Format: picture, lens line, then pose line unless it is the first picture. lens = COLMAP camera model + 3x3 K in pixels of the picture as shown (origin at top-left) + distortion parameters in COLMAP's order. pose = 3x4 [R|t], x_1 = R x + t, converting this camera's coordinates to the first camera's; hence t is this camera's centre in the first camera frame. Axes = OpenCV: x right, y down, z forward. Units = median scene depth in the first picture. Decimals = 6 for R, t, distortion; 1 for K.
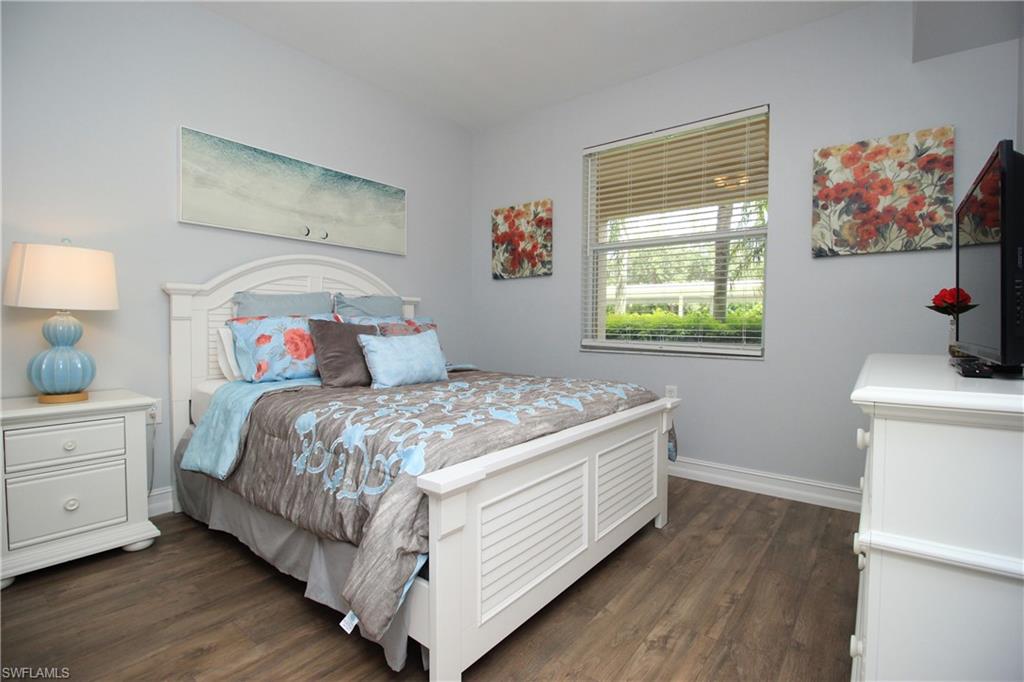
lens RADIAL K [[477.1, 0, 512.0], [0, 477.1, 341.0], [0, 0, 1]] dist [-0.001224, -0.015279]
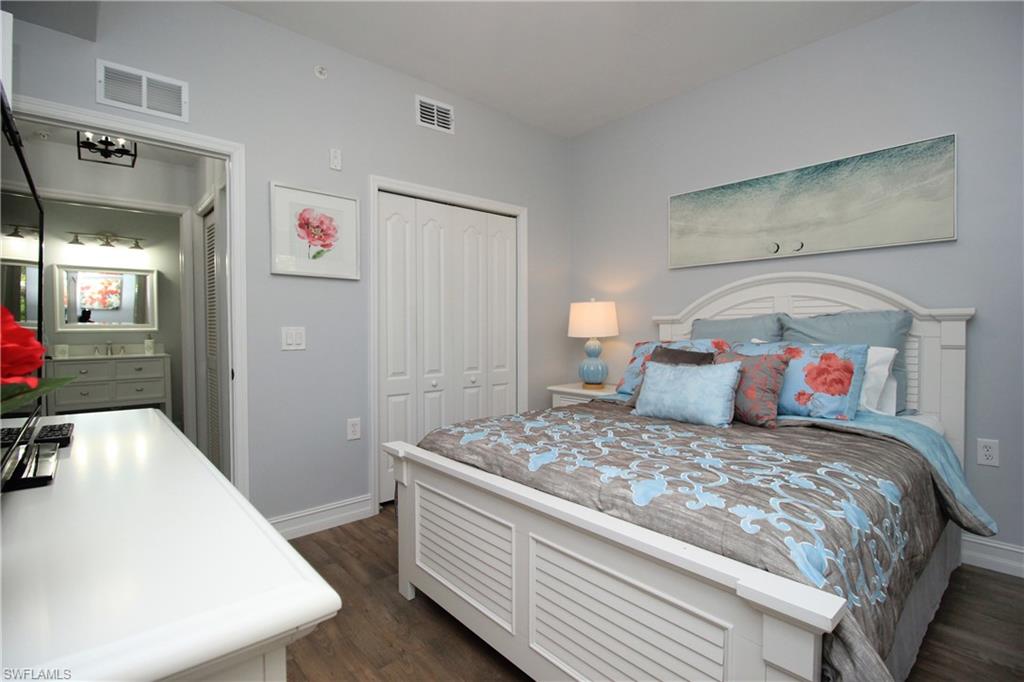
lens RADIAL K [[477.1, 0, 512.0], [0, 477.1, 341.0], [0, 0, 1]] dist [-0.001224, -0.015279]
pose [[-0.180934, 0.019455, -0.983303, 0.594238], [-0.032547, 0.999138, 0.025758, -0.059206], [0.982957, 0.036664, -0.180145, 0.696212]]
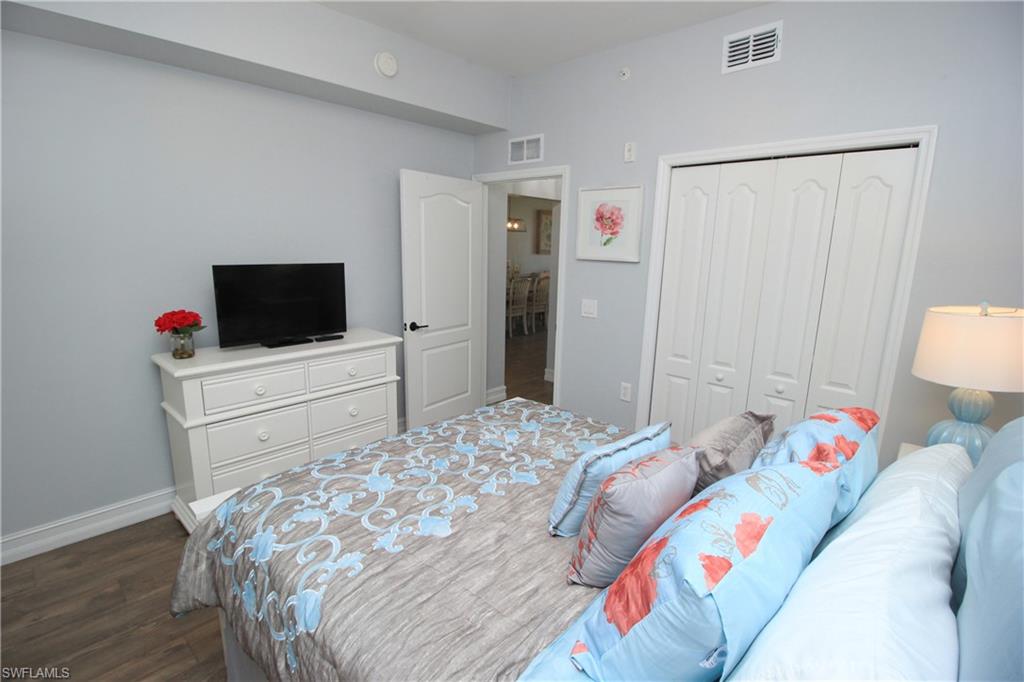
lens RADIAL K [[479.0, 0, 512.0], [0, 479.0, 341.0], [0, 0, 1]] dist [0.001031, -0.015010]
pose [[-0.996203, -0.042885, 0.075768, -0.116249], [-0.023783, 0.971217, 0.237005, -0.223515], [-0.083752, 0.234303, -0.968549, 1.298437]]
